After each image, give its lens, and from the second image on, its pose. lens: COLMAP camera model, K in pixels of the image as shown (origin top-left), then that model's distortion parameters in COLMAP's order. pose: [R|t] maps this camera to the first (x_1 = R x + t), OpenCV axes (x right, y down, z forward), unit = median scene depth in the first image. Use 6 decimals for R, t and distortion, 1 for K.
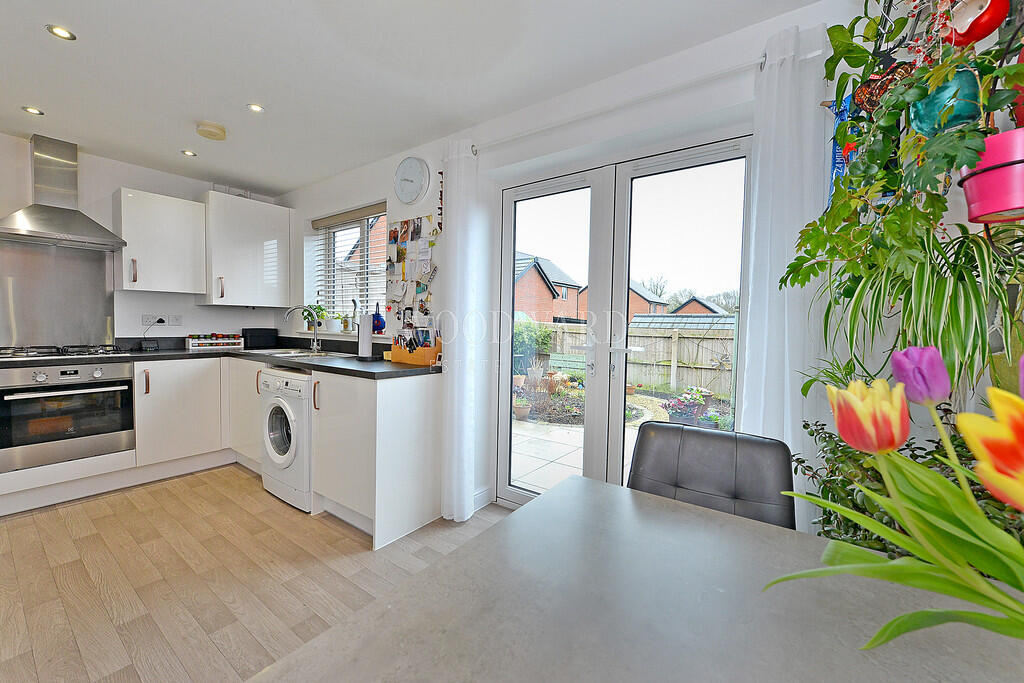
lens RADIAL K [[403.2, 0, 516.5], [0, 403.2, 339.3], [0, 0, 1]] dist [-0.013662, -0.000763]
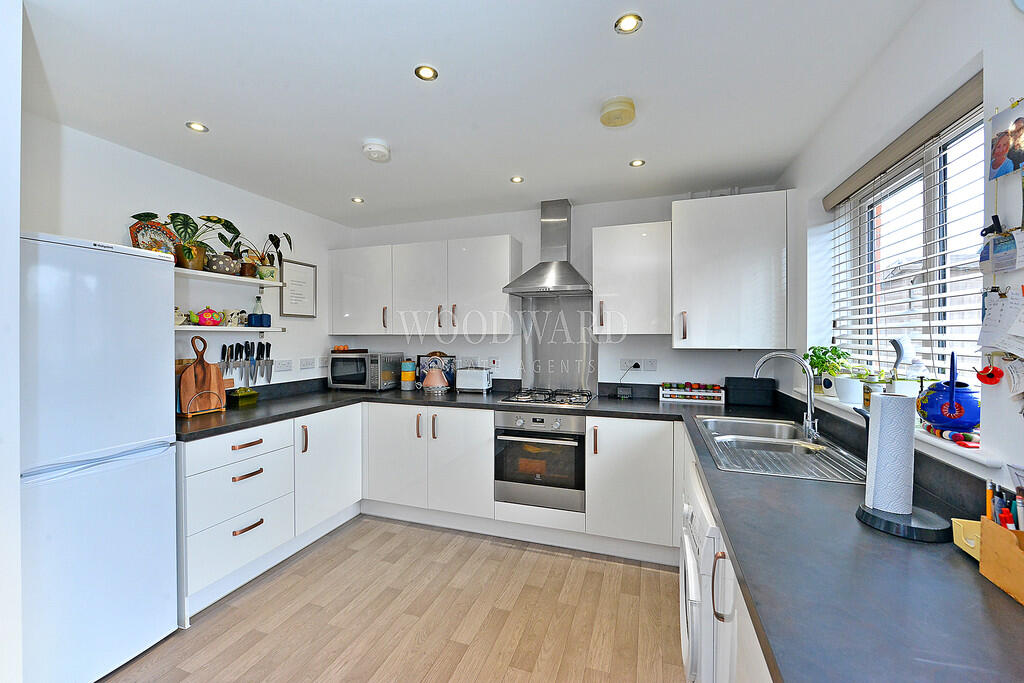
lens RADIAL K [[403.2, 0, 515.9], [0, 403.2, 338.4], [0, 0, 1]] dist [-0.013662, -0.000763]
pose [[0.292491, -0.013175, -0.956178, -0.127626], [-0.032964, 0.999172, -0.023851, -0.088600], [0.955700, 0.038496, 0.291814, 0.551983]]
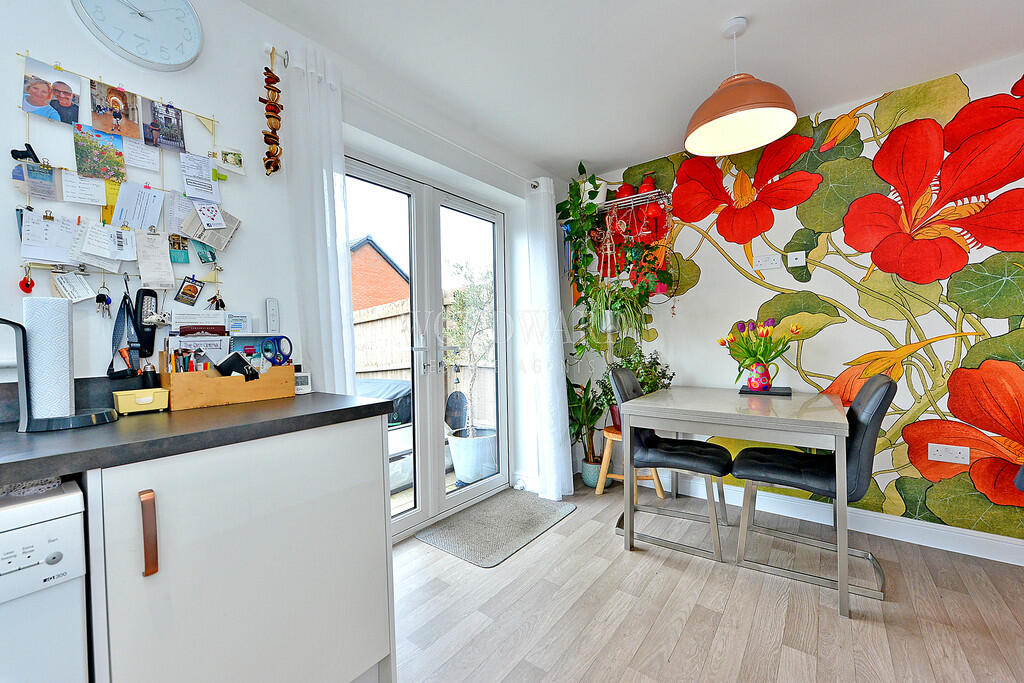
lens RADIAL K [[403.2, 0, 542.5], [0, 403.2, 338.0], [0, 0, 1]] dist [-0.013662, -0.000763]
pose [[-0.024413, -0.032378, 0.999177, -0.704945], [0.051602, 0.998102, 0.033604, -0.017272], [-0.998369, 0.052380, -0.022696, 0.557557]]
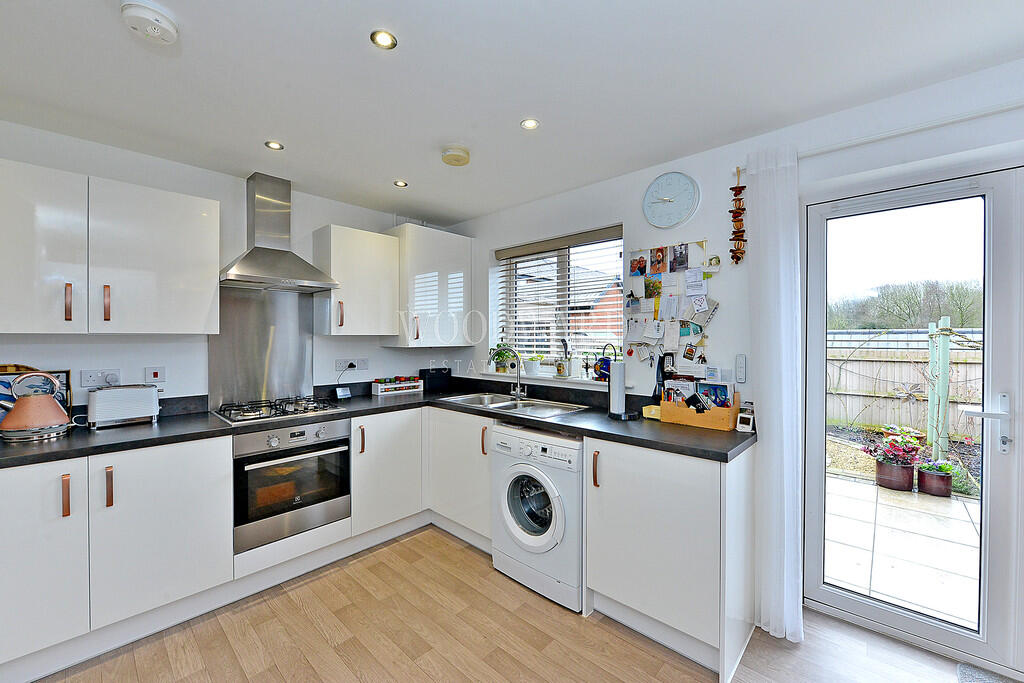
lens RADIAL K [[403.2, 0, 511.3], [0, 403.2, 338.2], [0, 0, 1]] dist [-0.013662, -0.000763]
pose [[0.991804, -0.017996, -0.126493, -0.469305], [0.013024, 0.999114, -0.040025, -0.077698], [0.127101, 0.038050, 0.991160, 0.140225]]
